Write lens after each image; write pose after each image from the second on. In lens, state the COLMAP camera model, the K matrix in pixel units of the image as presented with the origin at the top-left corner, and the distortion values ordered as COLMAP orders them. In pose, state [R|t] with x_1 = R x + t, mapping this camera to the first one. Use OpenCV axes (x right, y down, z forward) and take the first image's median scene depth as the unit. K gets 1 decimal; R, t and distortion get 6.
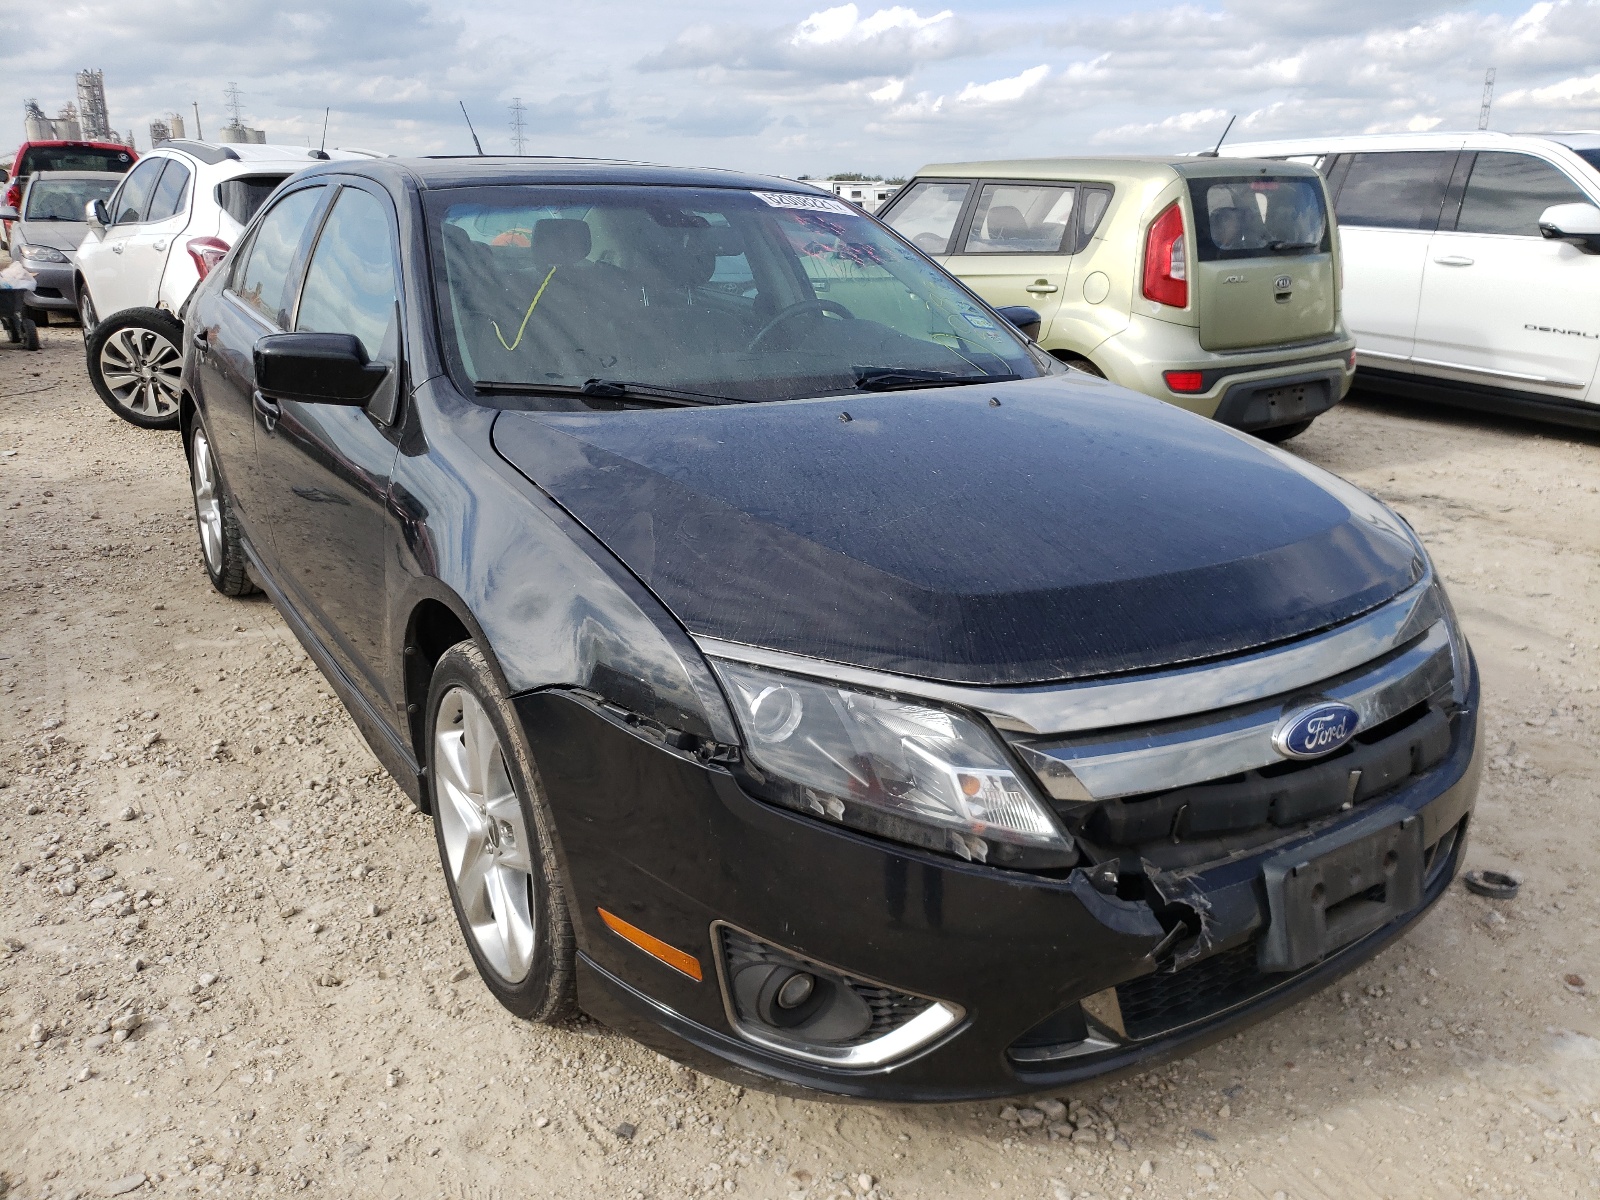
lens RADIAL K [[1310.8, 0, 800.0], [0, 1310.8, 600.0], [0, 0, 1]] dist [0.006019, 0.018776]
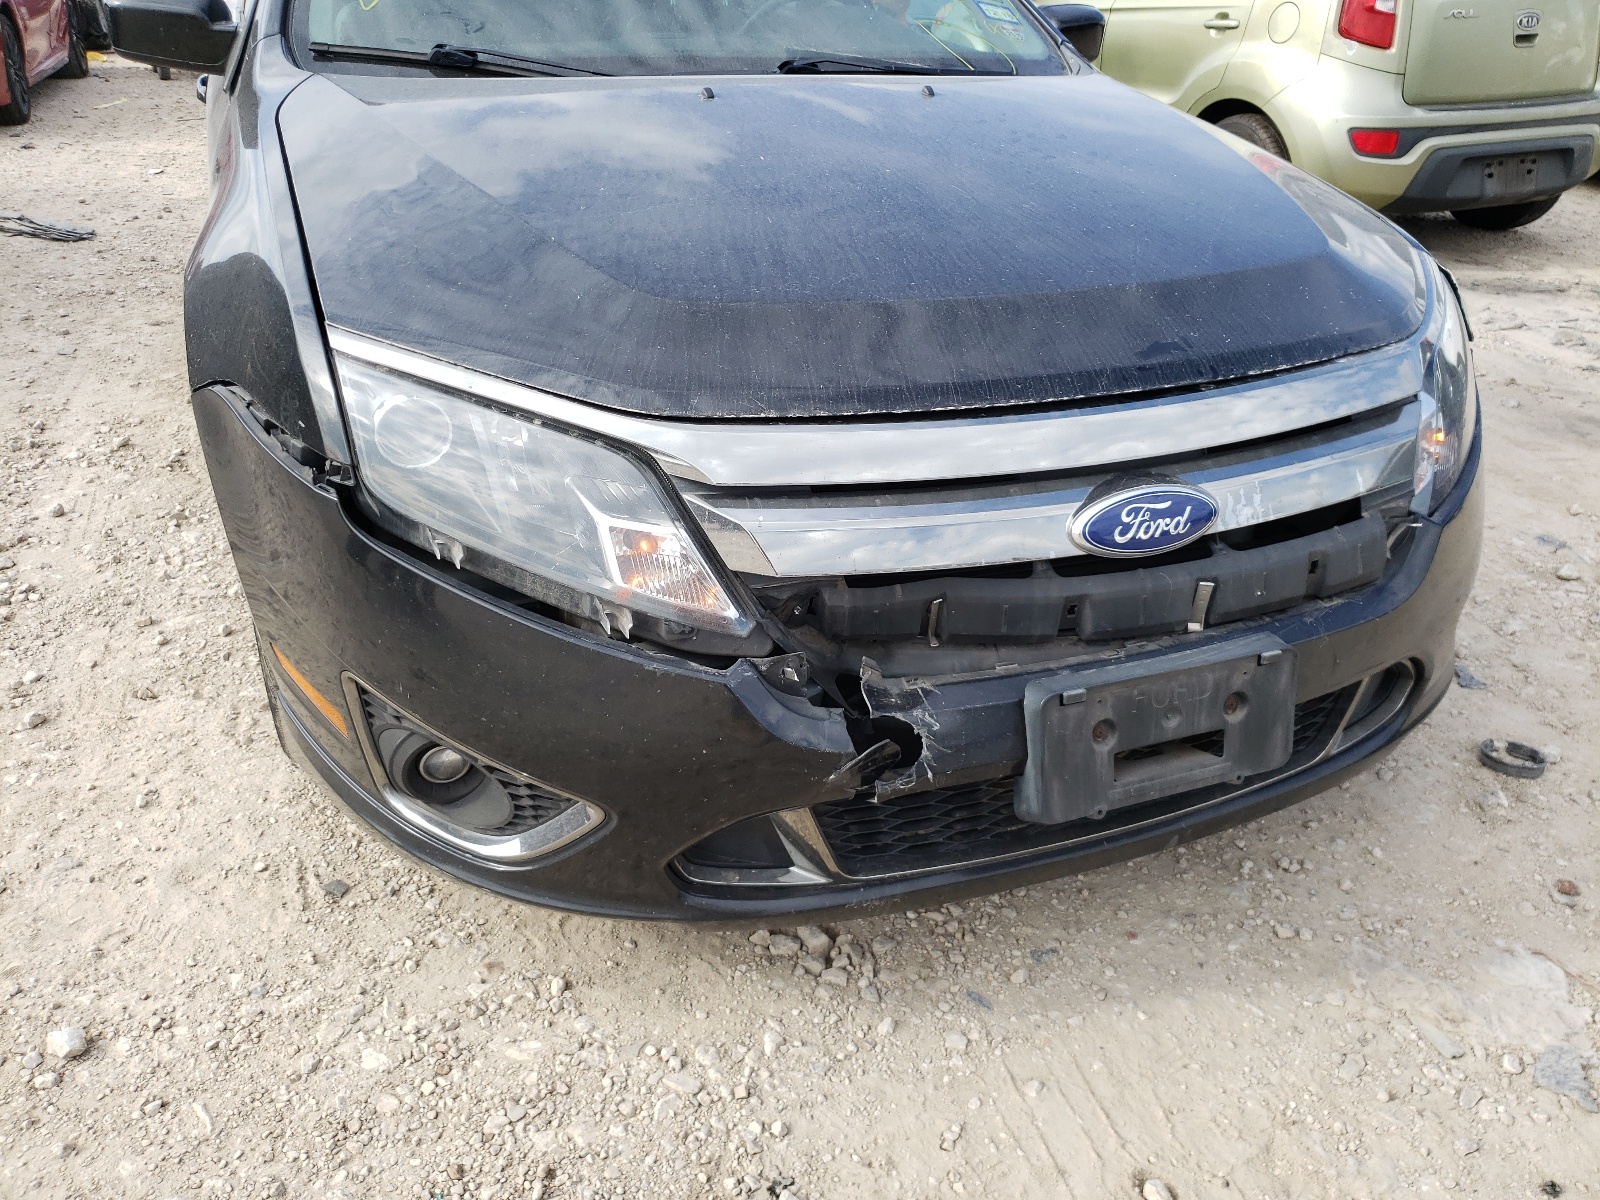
lens RADIAL K [[1277.9, 0, 800.0], [0, 1277.9, 600.0], [0, 0, 1]] dist [0.008465, 0.006393]
pose [[0.975764, 0.108358, -0.190111, 0.318881], [-0.076884, 0.983164, 0.165760, 0.035340], [0.204872, -0.147127, 0.967668, 0.232640]]
